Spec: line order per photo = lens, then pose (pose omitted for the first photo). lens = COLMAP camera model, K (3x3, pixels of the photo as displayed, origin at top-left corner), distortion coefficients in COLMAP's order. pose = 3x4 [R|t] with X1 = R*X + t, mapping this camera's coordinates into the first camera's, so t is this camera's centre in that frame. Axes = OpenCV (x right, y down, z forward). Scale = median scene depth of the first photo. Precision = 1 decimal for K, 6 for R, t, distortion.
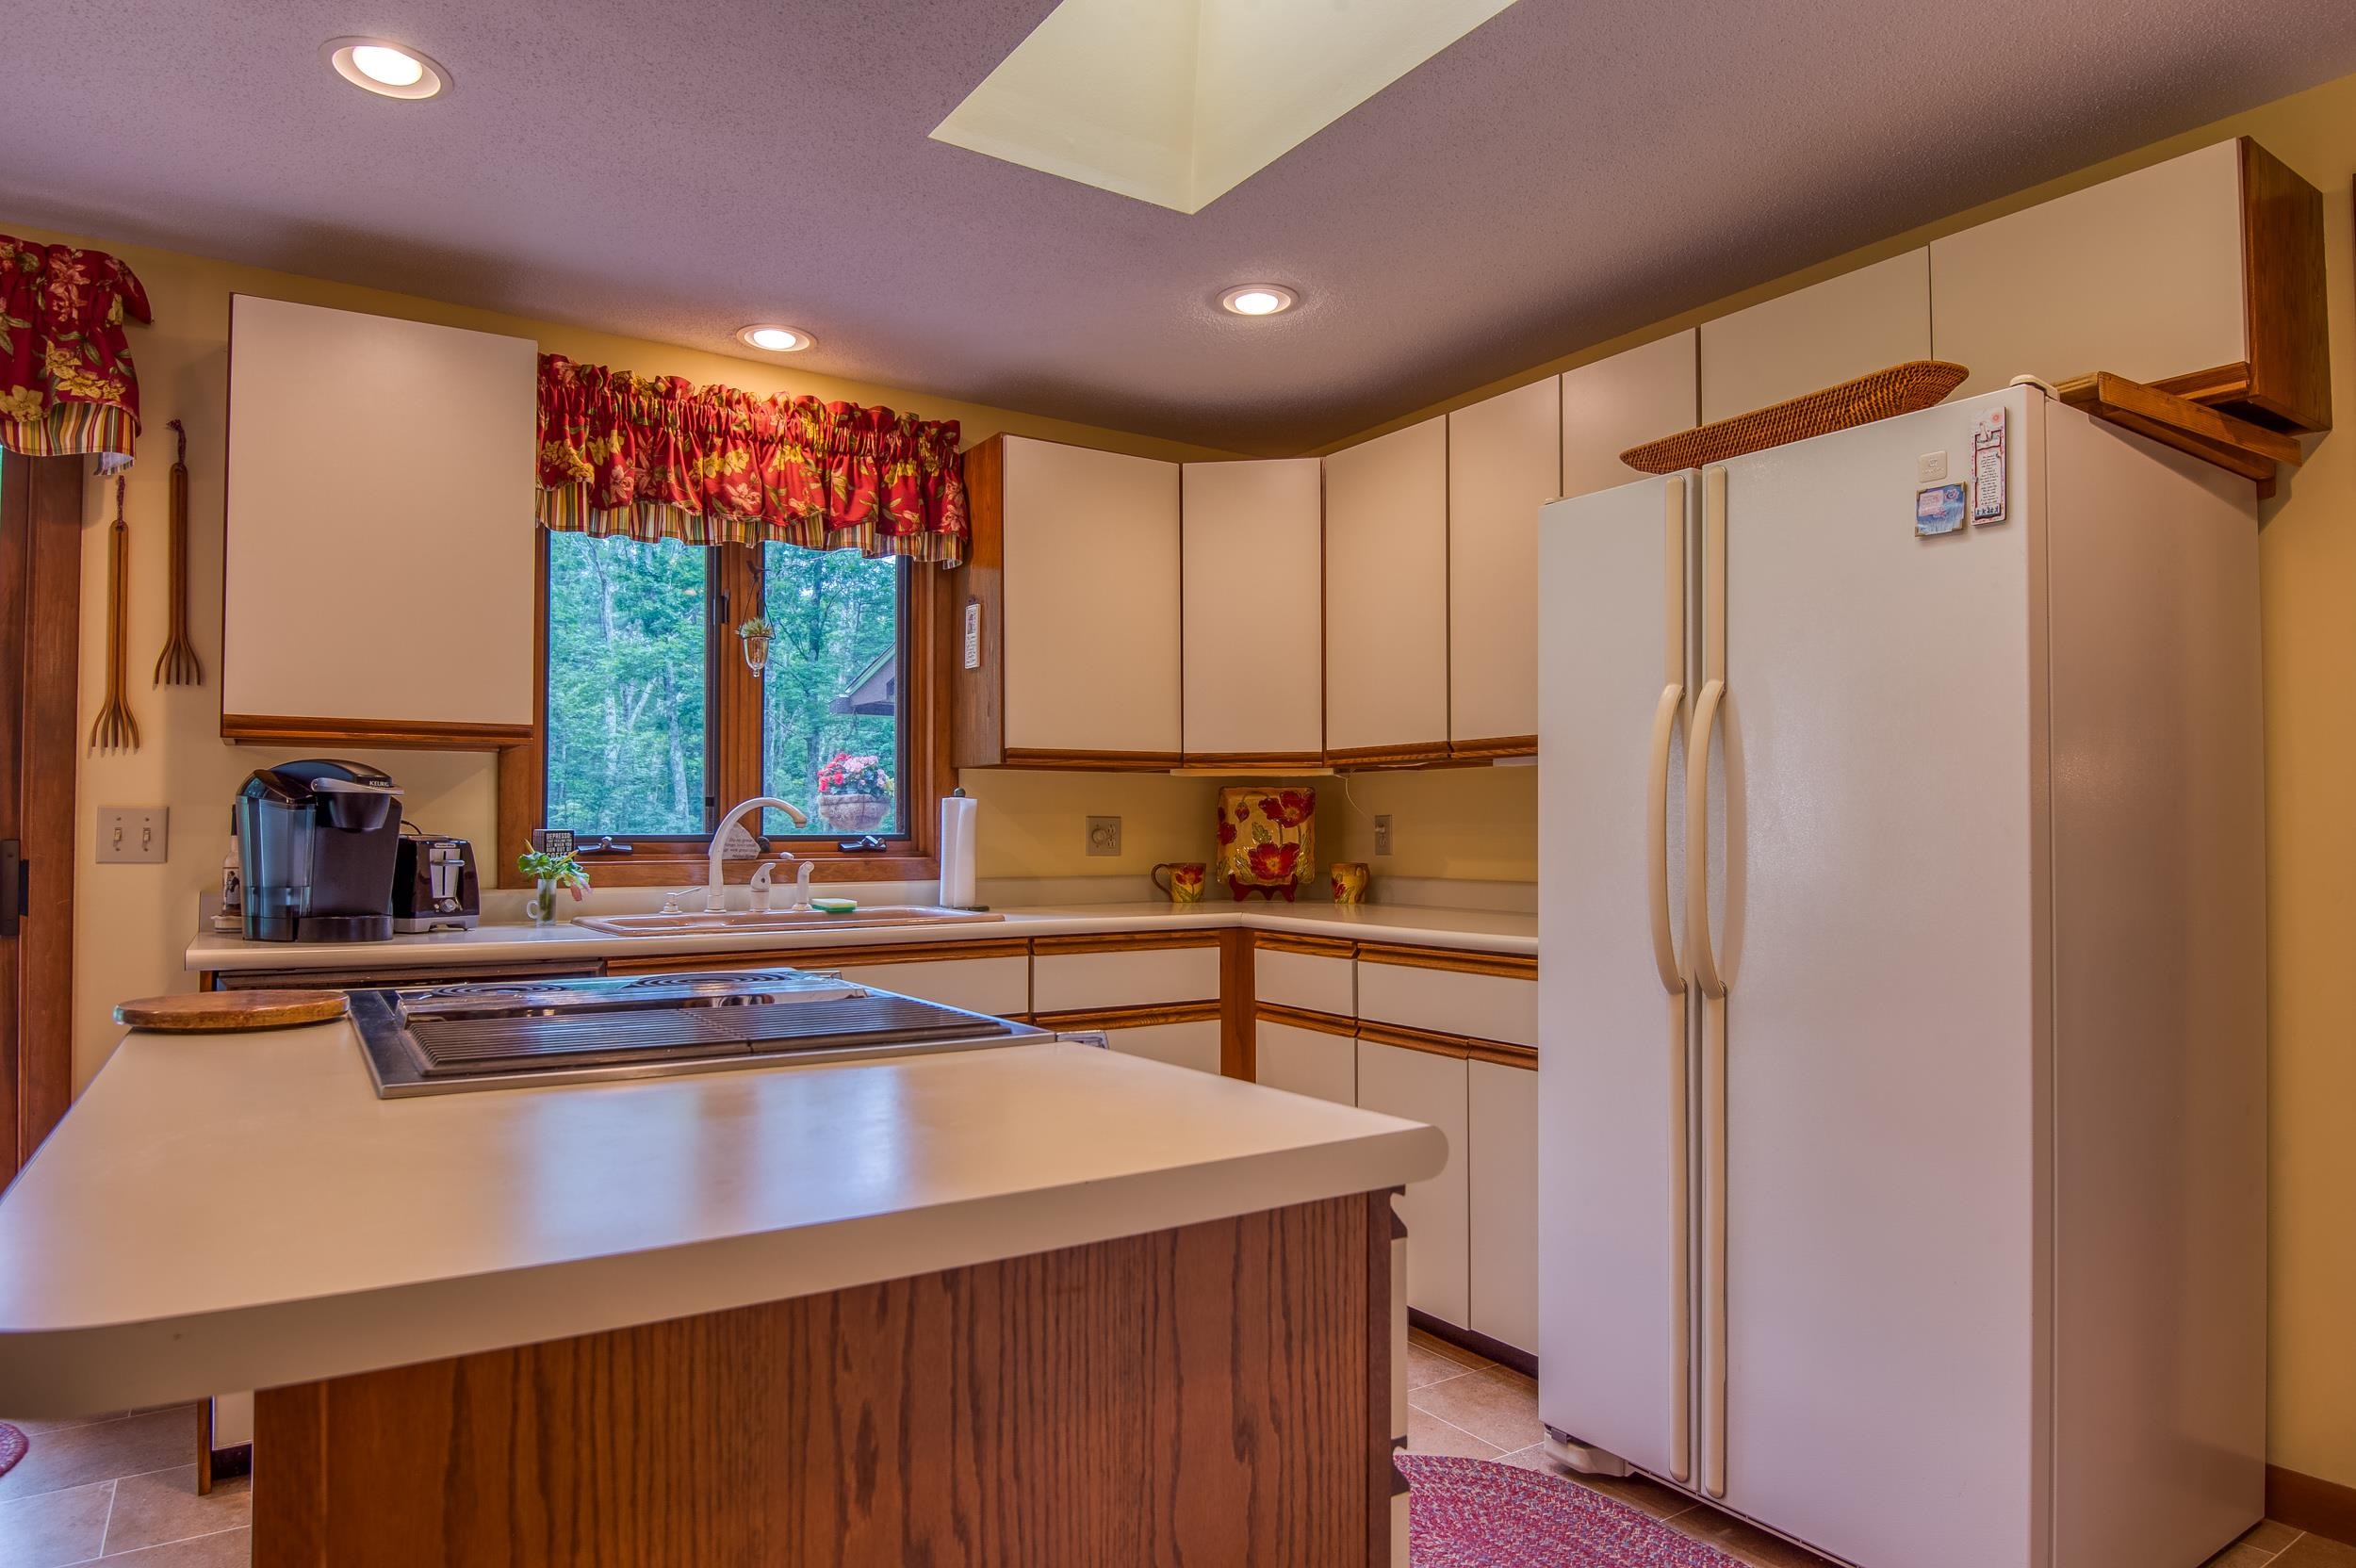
lens RADIAL K [[1371.4, 0, 1178.1], [0, 1371.4, 795.7], [0, 0, 1]] dist [-0.009123, -0.006321]
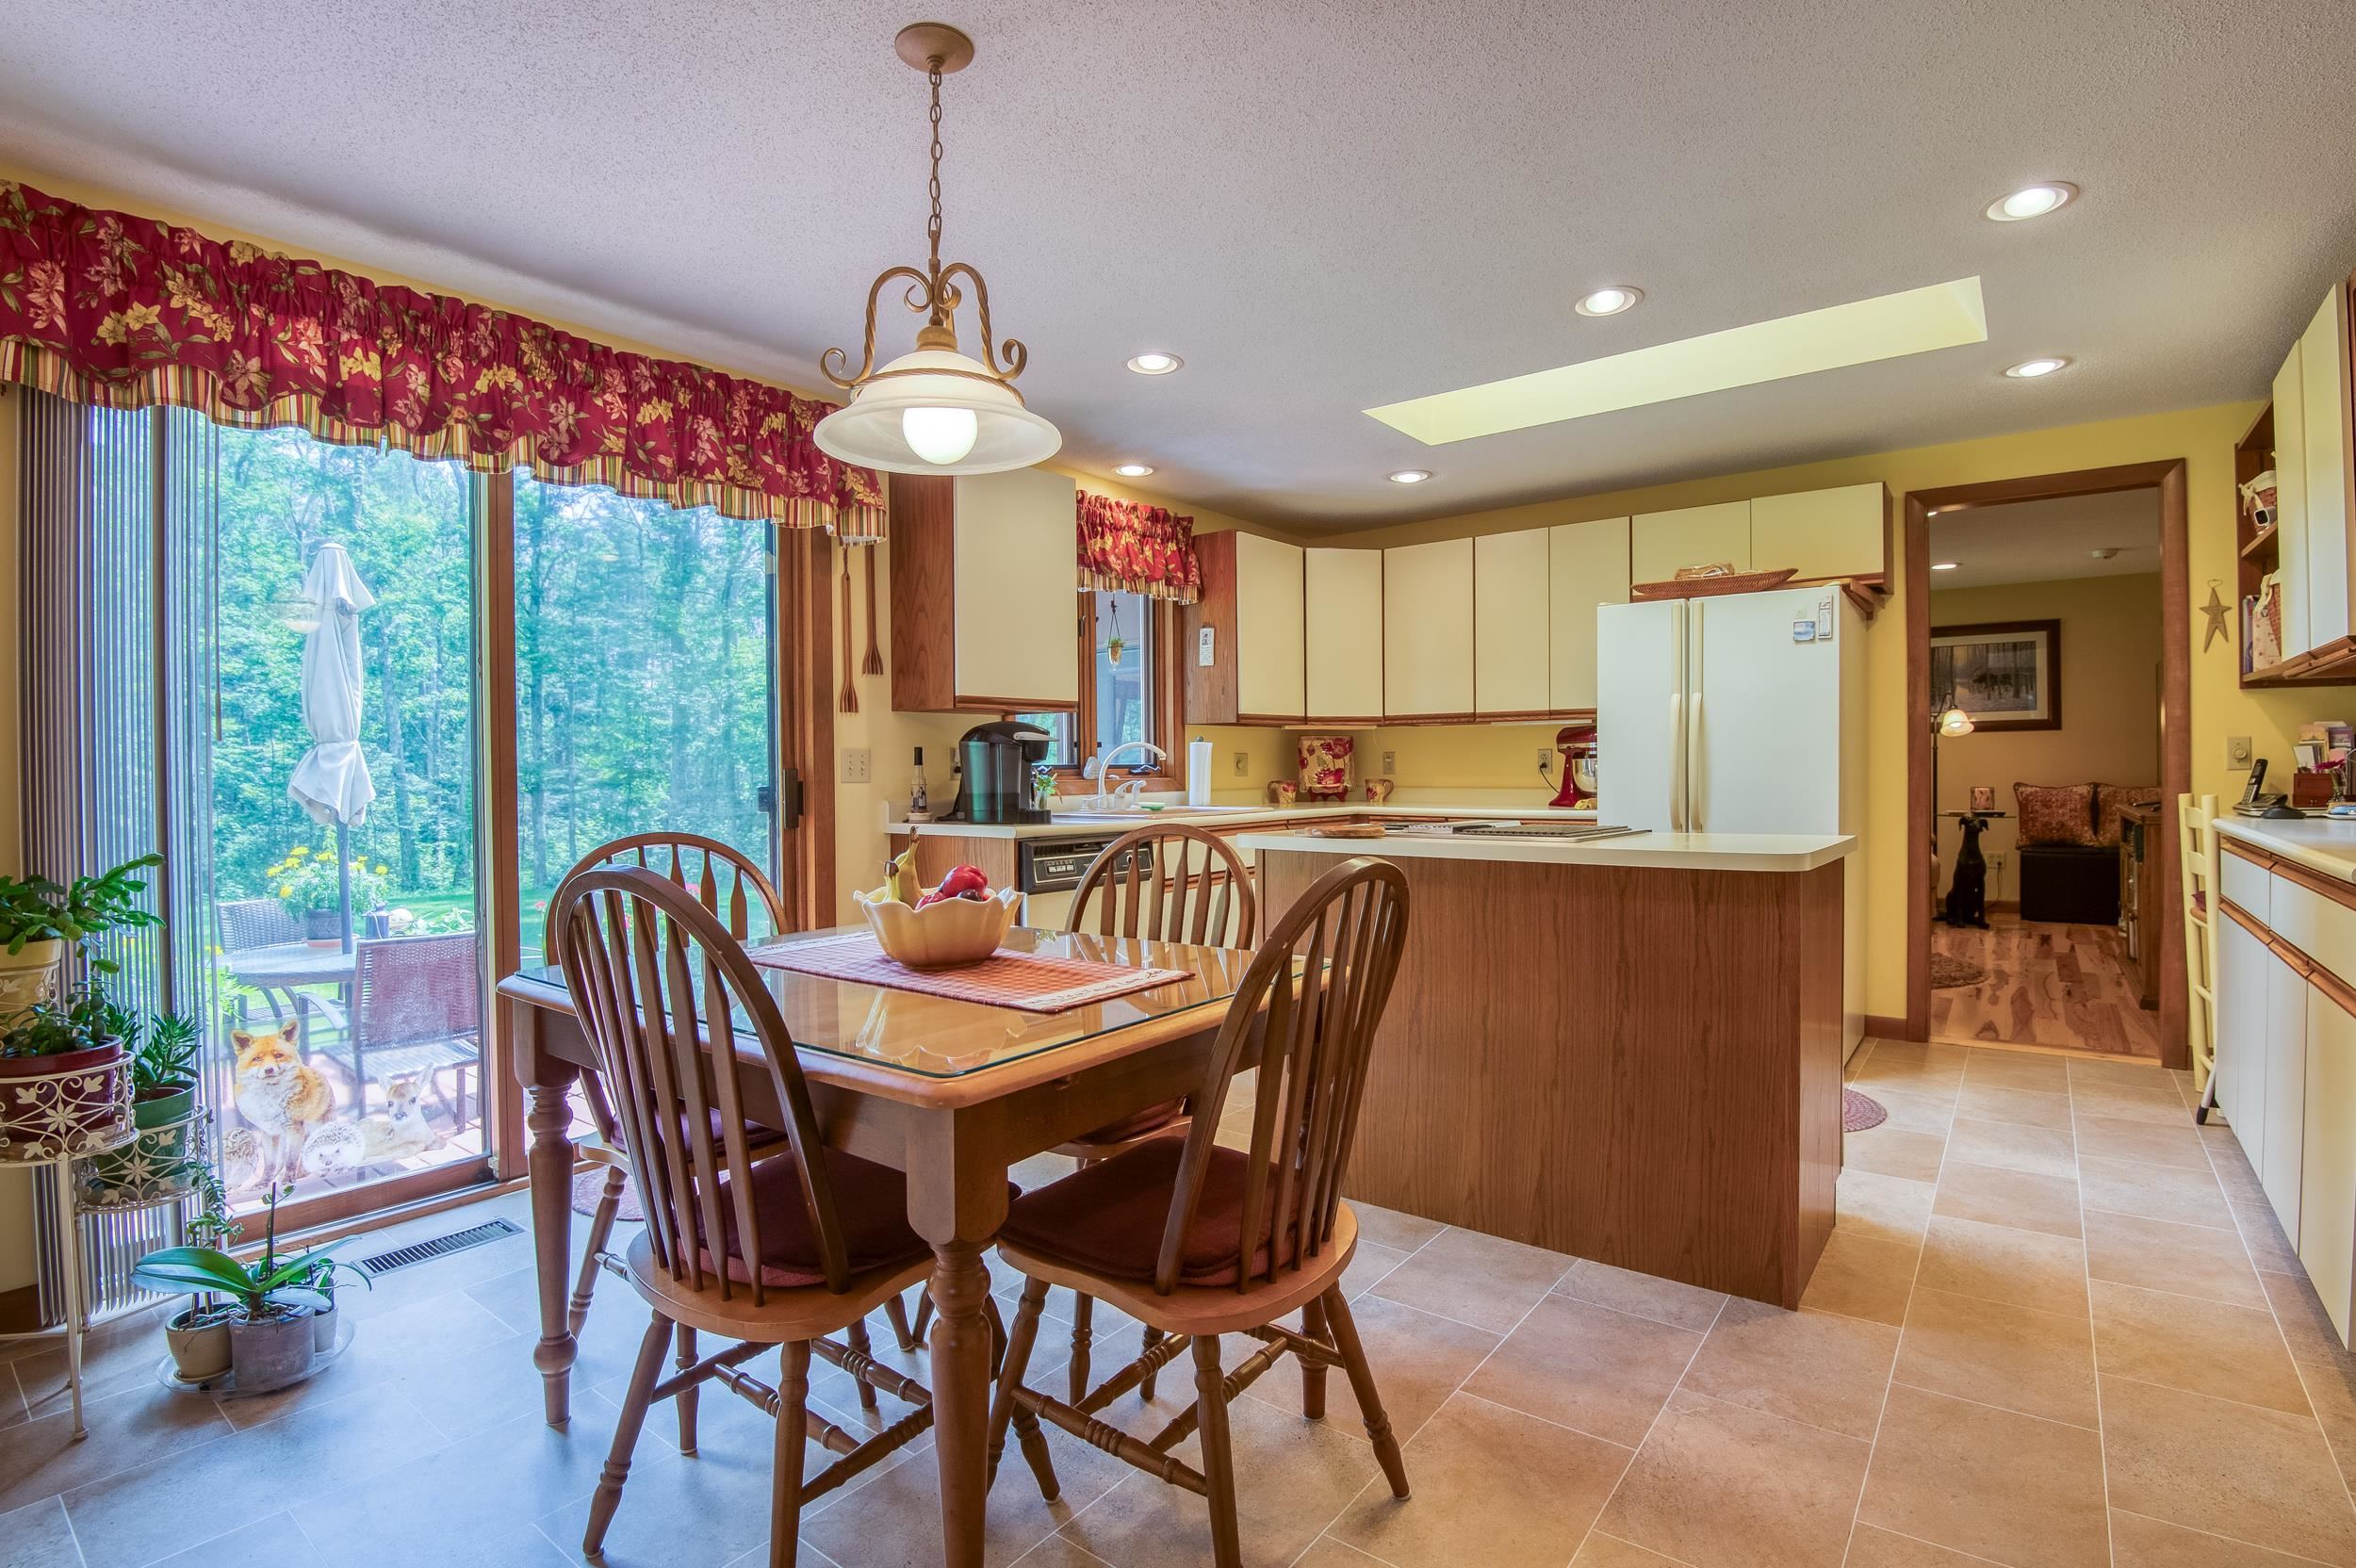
lens RADIAL K [[1126.9, 0, 1185.2], [0, 1126.9, 782.6], [0, 0, 1]] dist [-0.032888, -0.003954]
pose [[0.946610, -0.012162, 0.322152, -0.661624], [-0.000934, 0.999180, 0.040468, -0.005250], [-0.322380, -0.038608, 0.945823, -0.332707]]
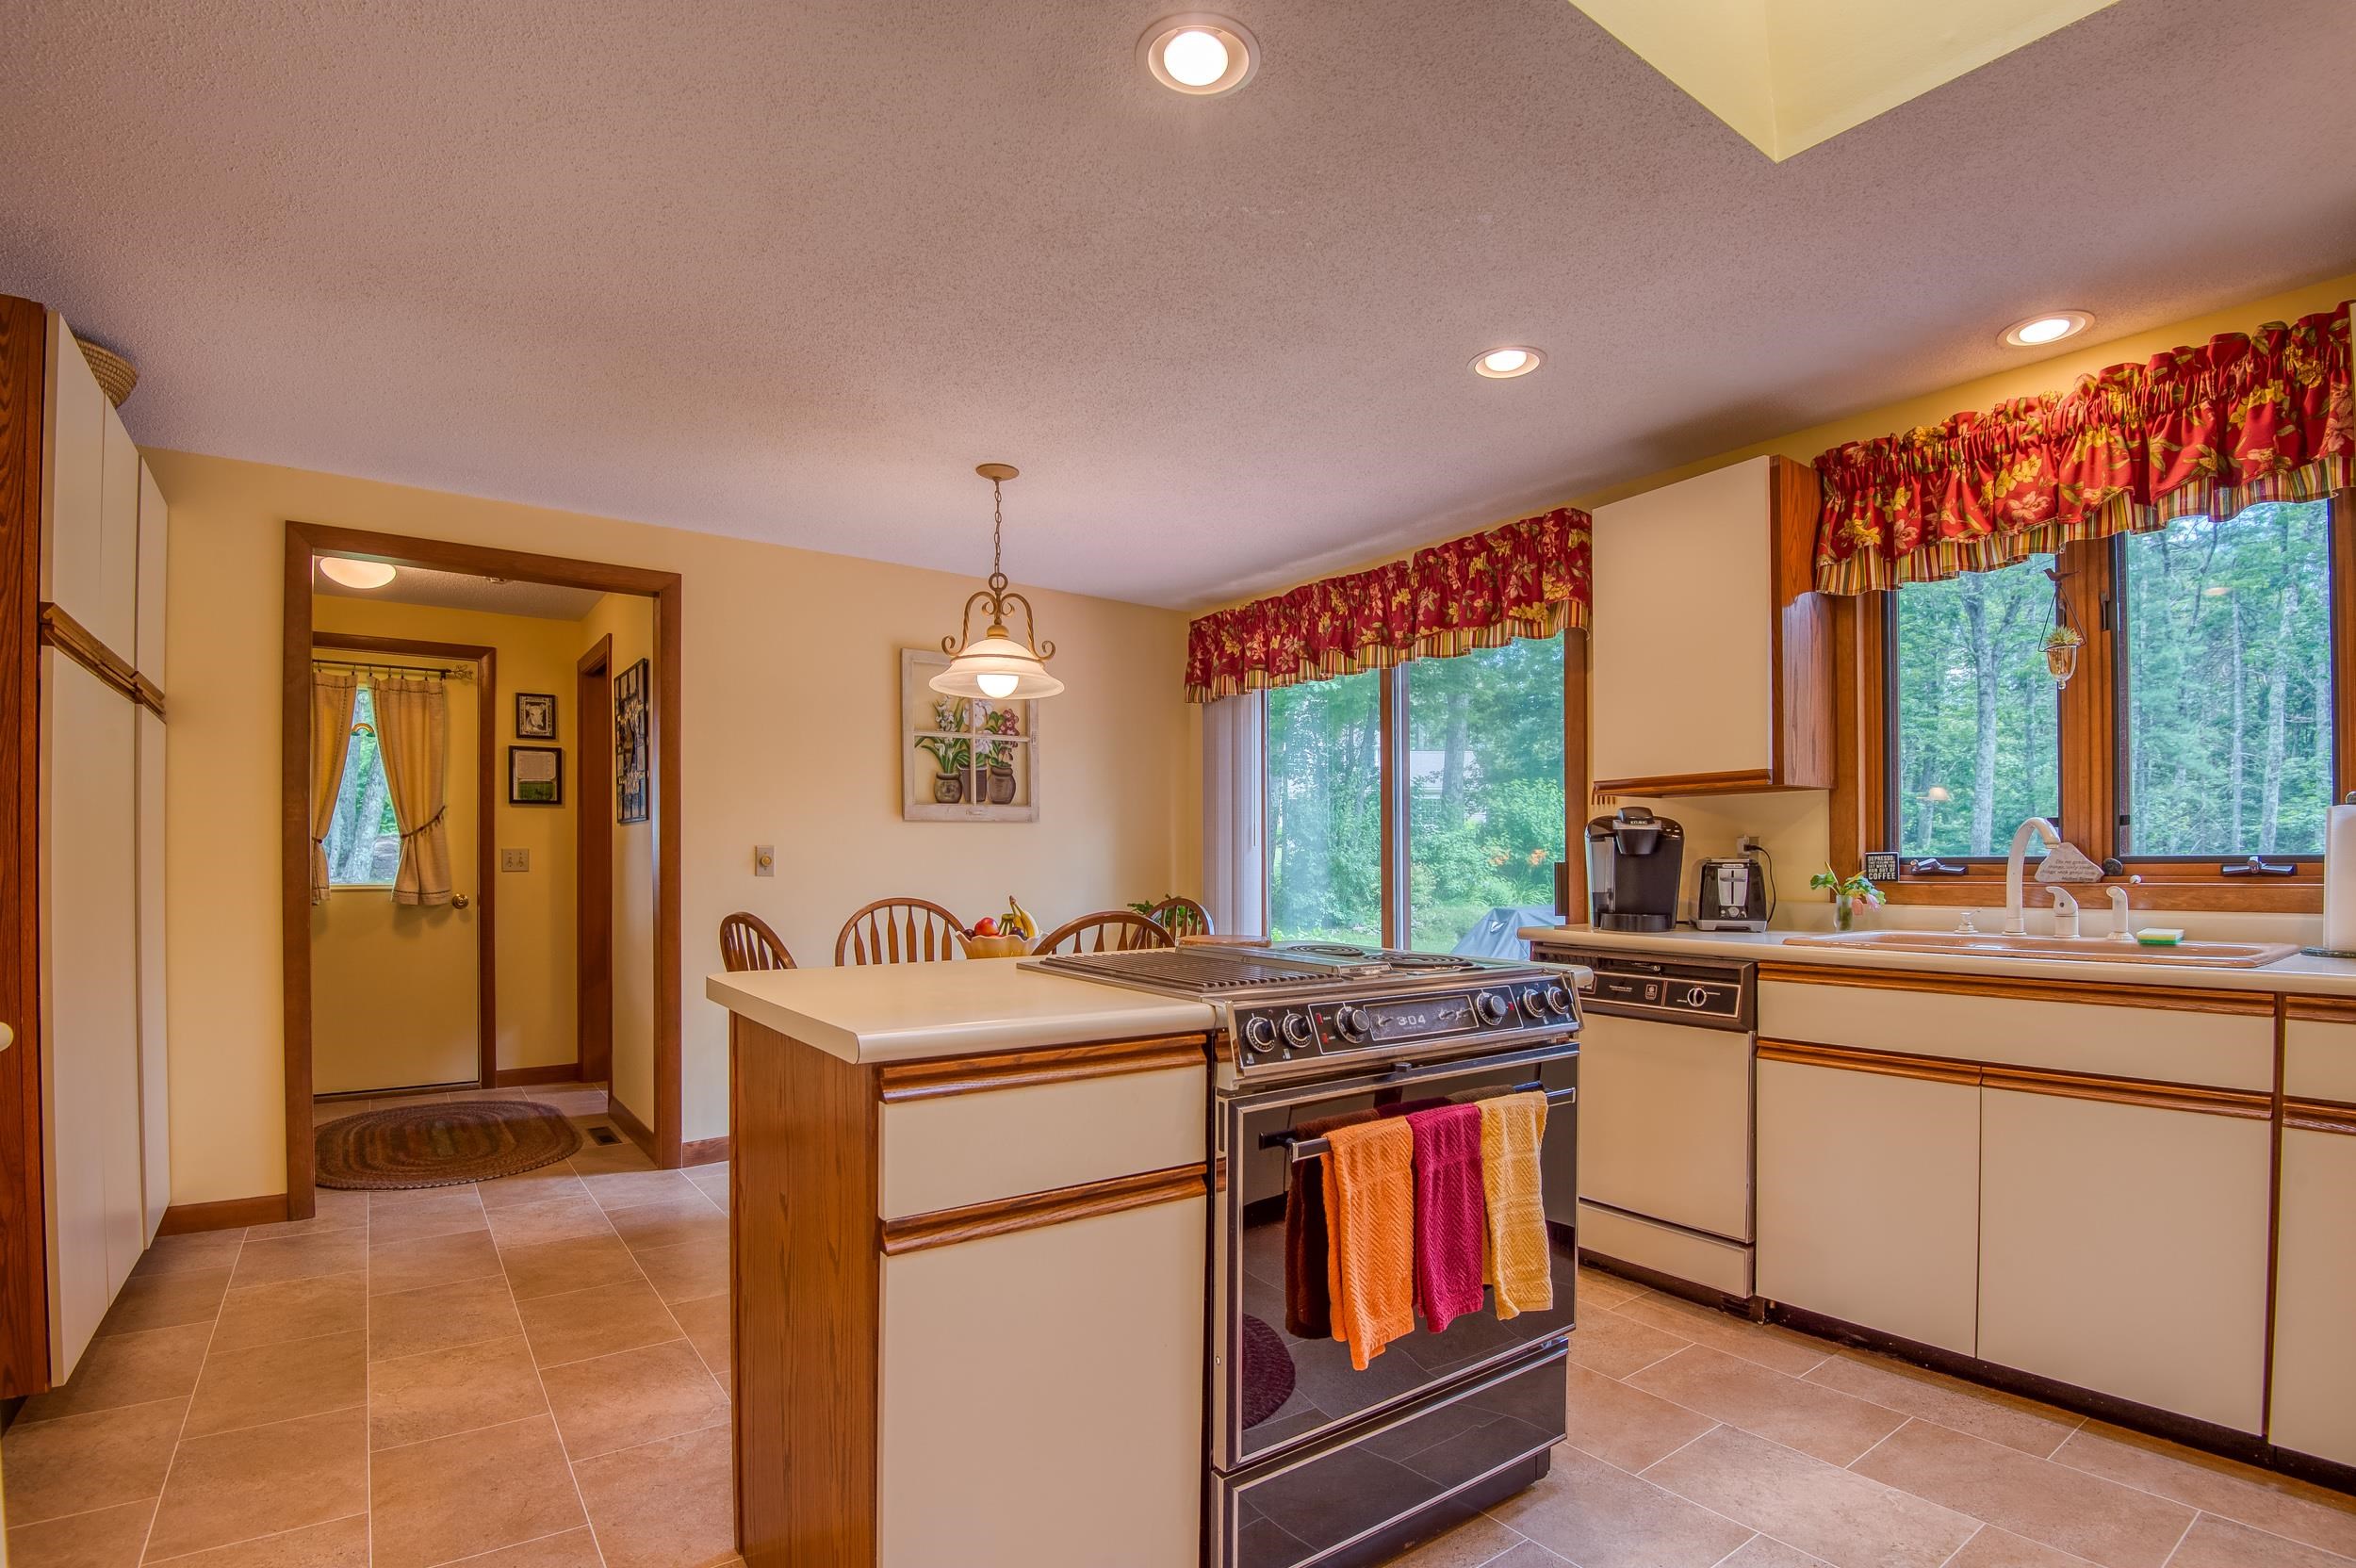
lens RADIAL K [[1126.9, 0, 1206.7], [0, 1126.9, 862.7], [0, 0, 1]] dist [-0.032888, -0.003954]
pose [[0.049700, 0.001024, -0.998764, 0.416258], [0.033849, 0.999423, 0.002709, 0.010852], [0.998190, -0.033942, 0.049637, 0.362339]]
